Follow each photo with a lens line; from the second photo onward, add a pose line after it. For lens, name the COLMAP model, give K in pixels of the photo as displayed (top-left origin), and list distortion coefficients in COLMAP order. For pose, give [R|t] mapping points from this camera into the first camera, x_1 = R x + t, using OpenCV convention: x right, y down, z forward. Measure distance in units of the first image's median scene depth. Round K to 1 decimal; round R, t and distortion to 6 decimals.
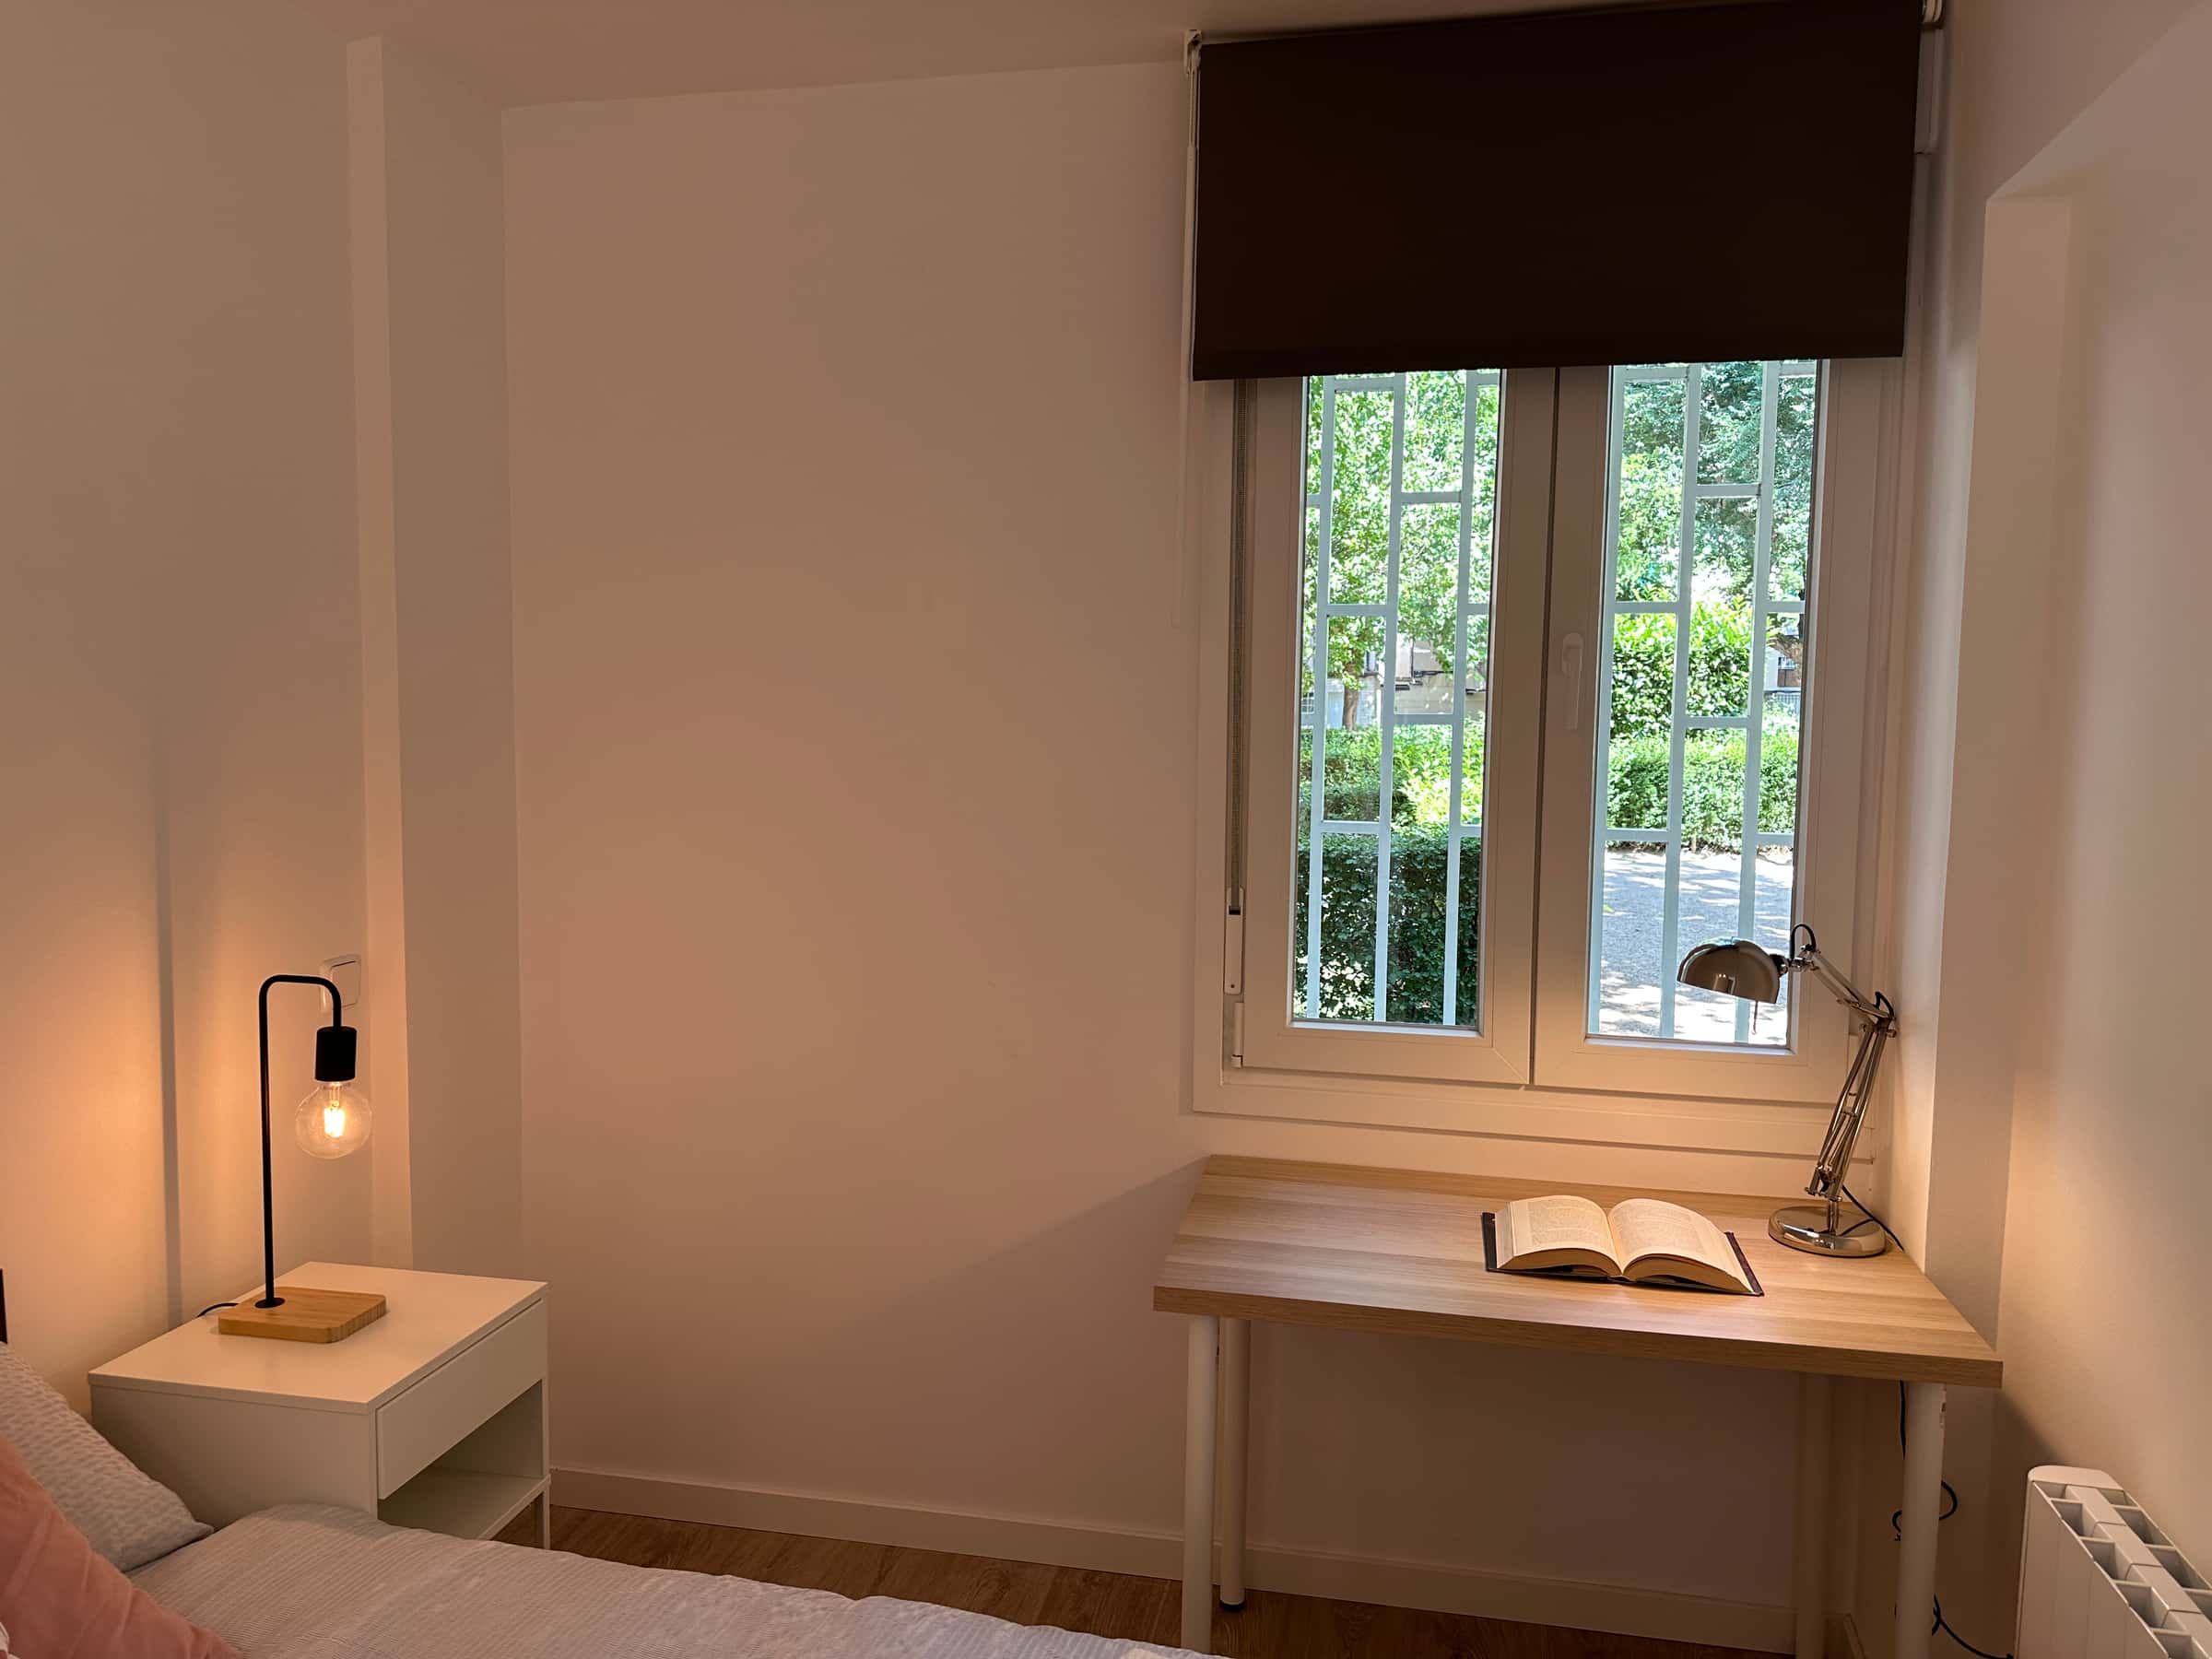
lens RADIAL K [[1552.9, 0, 1100.4], [0, 1552.9, 838.1], [0, 0, 1]] dist [0.084345, -0.115953]
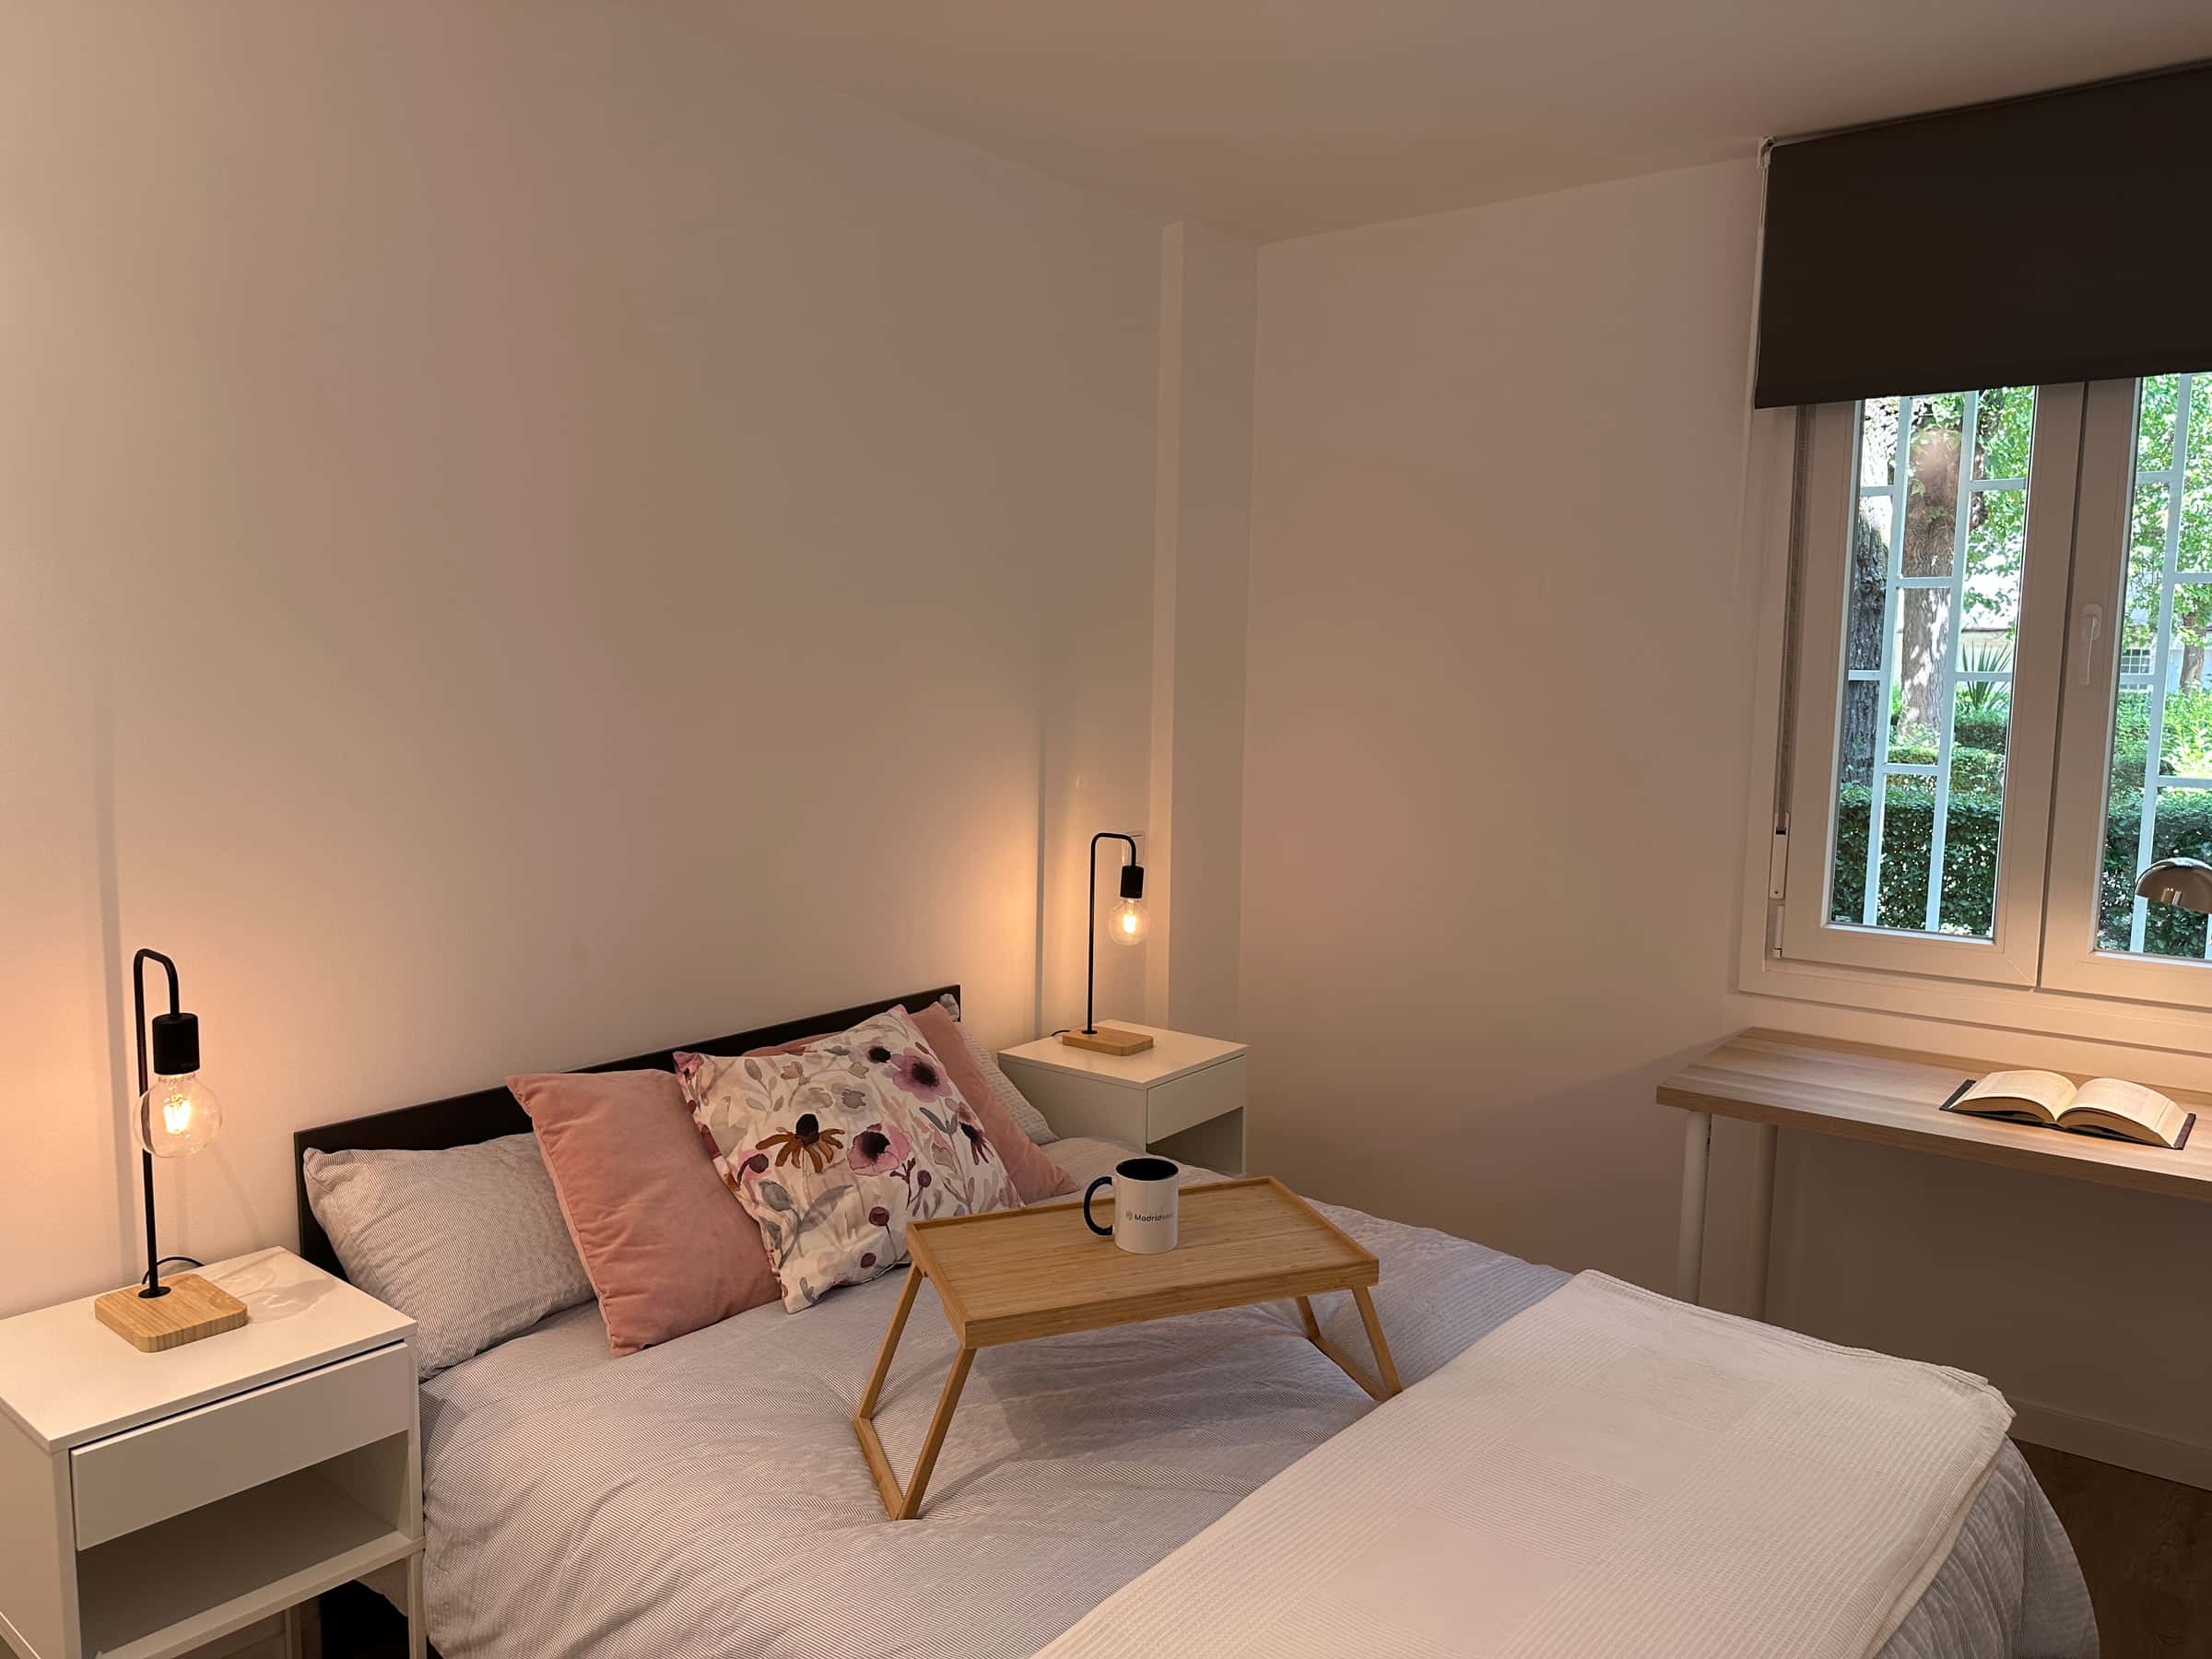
lens RADIAL K [[1552.9, 0, 1100.4], [0, 1552.9, 838.1], [0, 0, 1]] dist [0.084345, -0.115953]
pose [[0.897521, 0.048443, -0.438302, 0.170198], [-0.037821, 0.998742, 0.032938, 0.035697], [0.439346, -0.012986, 0.898224, -0.414198]]
